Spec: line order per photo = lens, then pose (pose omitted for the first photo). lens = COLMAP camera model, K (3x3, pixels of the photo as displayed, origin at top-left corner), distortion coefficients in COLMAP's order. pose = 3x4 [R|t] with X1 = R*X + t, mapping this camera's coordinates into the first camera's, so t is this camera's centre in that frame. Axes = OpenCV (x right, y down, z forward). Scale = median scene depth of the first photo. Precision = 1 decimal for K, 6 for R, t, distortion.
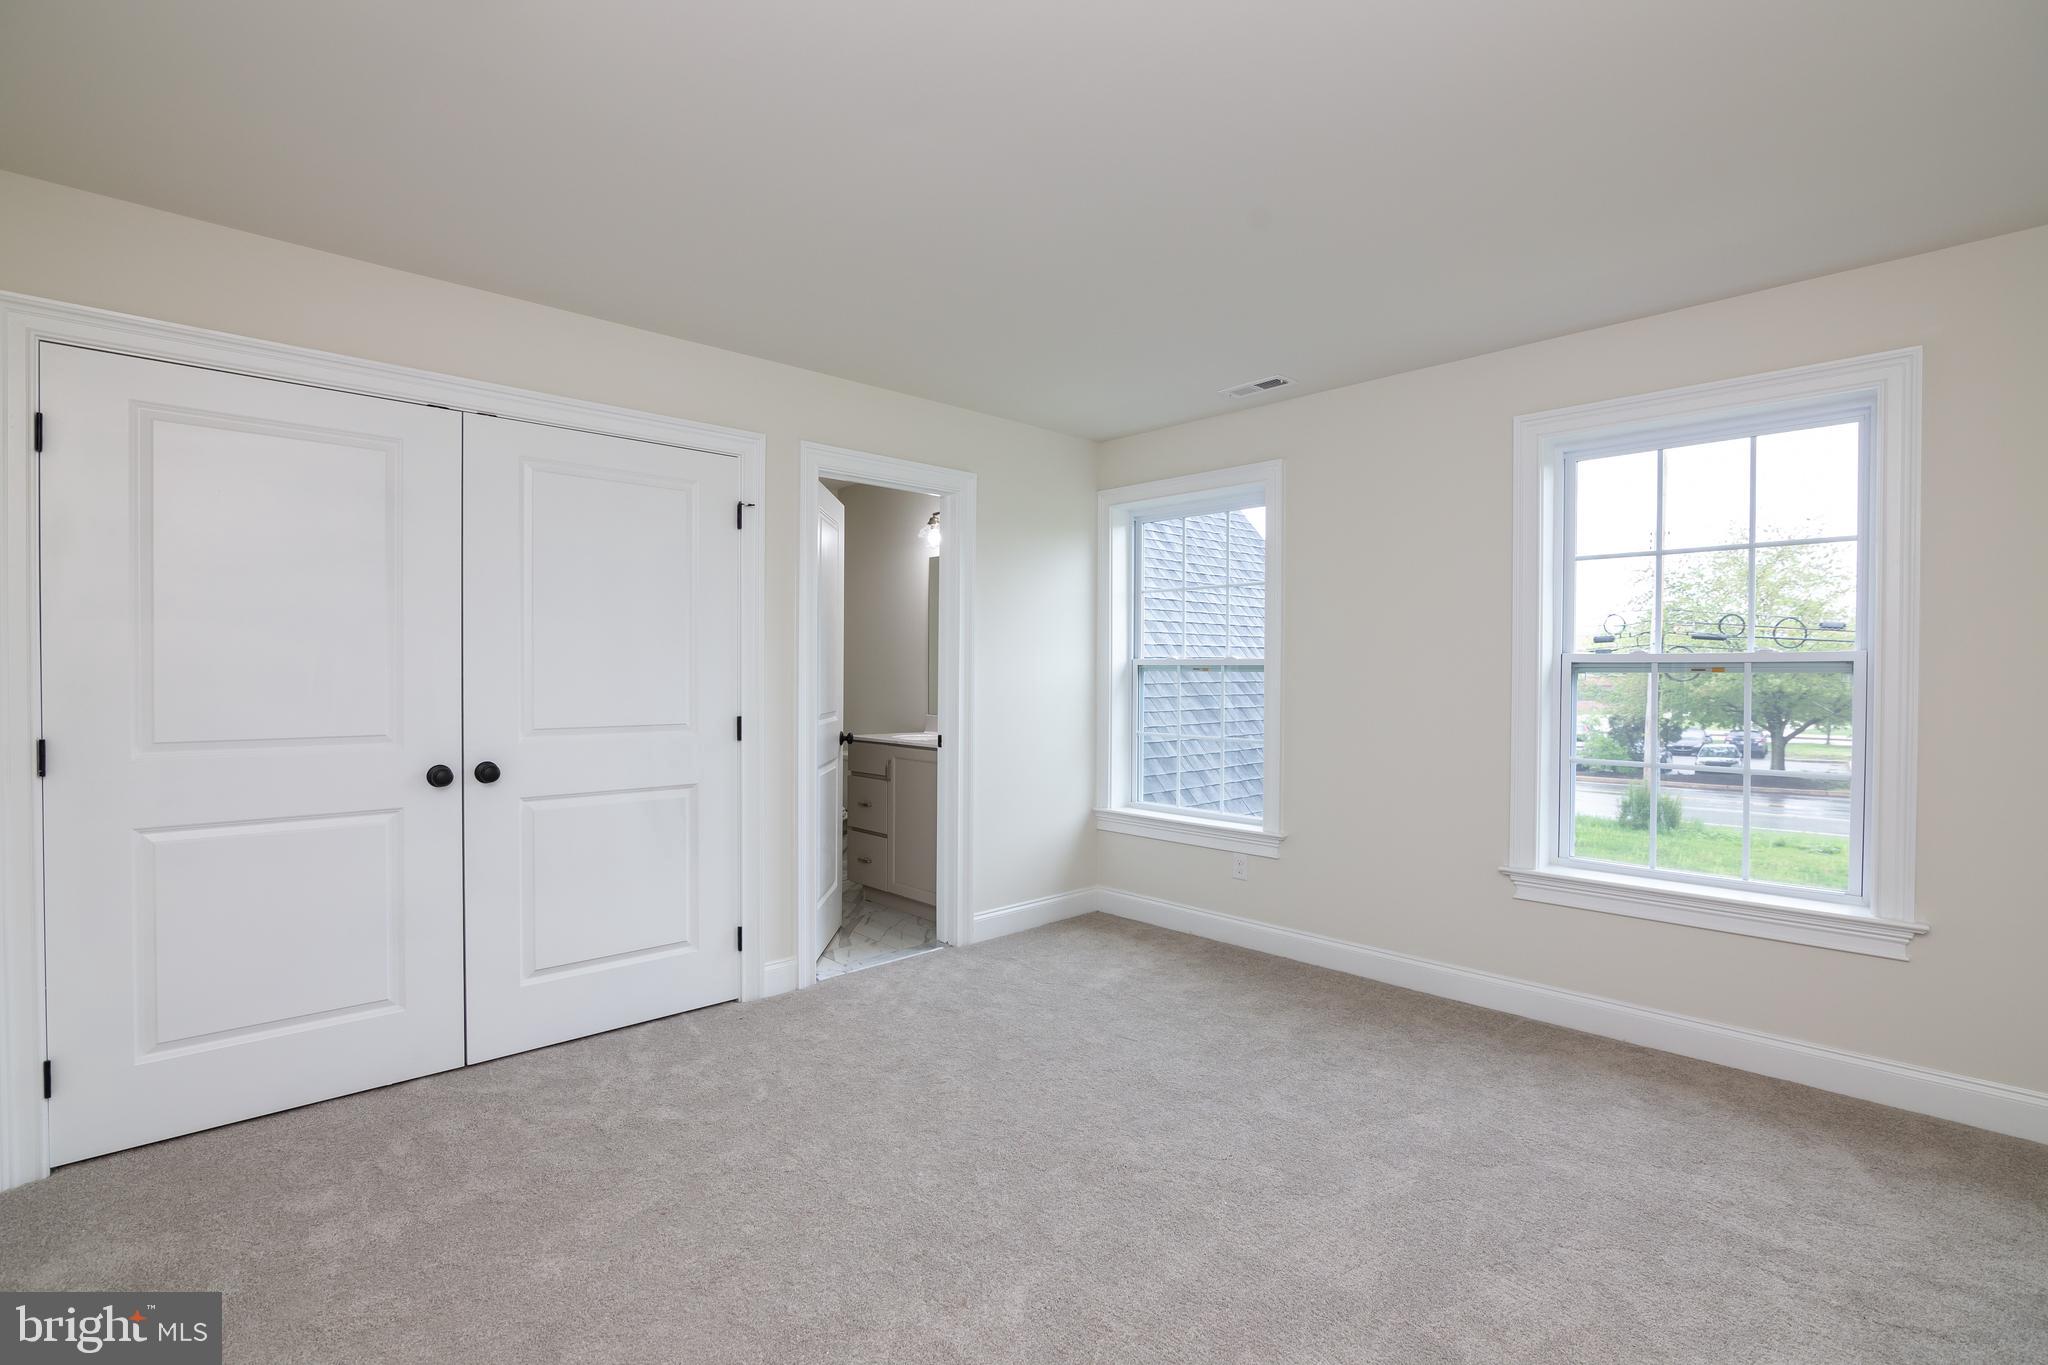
lens RADIAL K [[963.6, 0, 1028.8], [0, 963.6, 694.0], [0, 0, 1]] dist [0.000421, 0.000086]
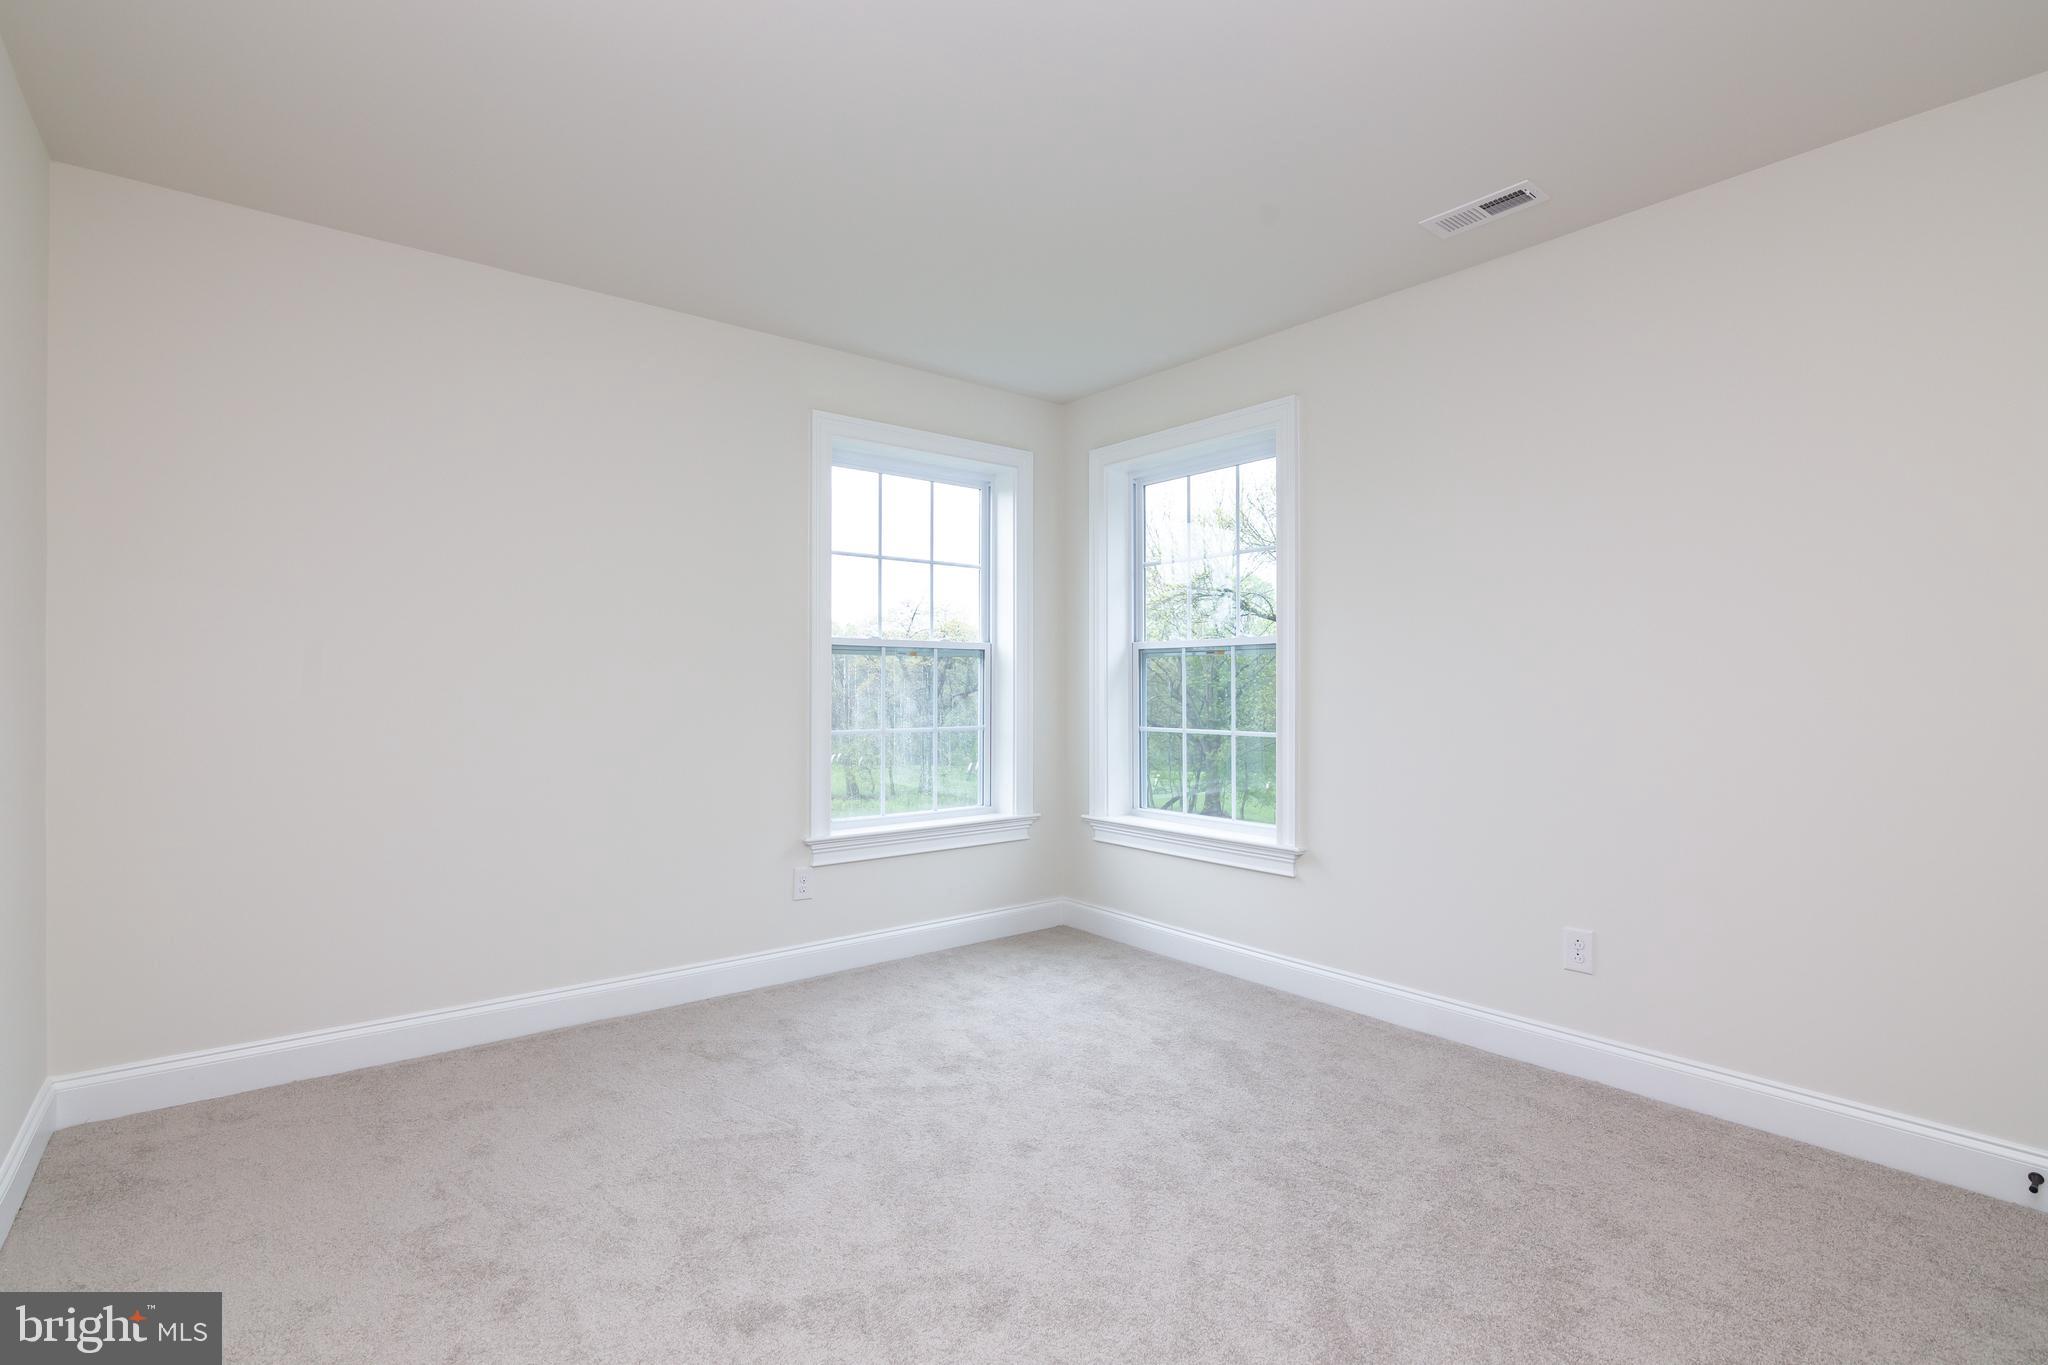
lens RADIAL K [[963.6, 0, 1028.8], [0, 963.6, 694.0], [0, 0, 1]] dist [0.000421, 0.000086]
pose [[0.090296, -0.034268, 0.995325, -0.617197], [0.009977, 0.999389, 0.033503, -0.015341], [-0.995865, 0.006905, 0.090583, 0.785353]]
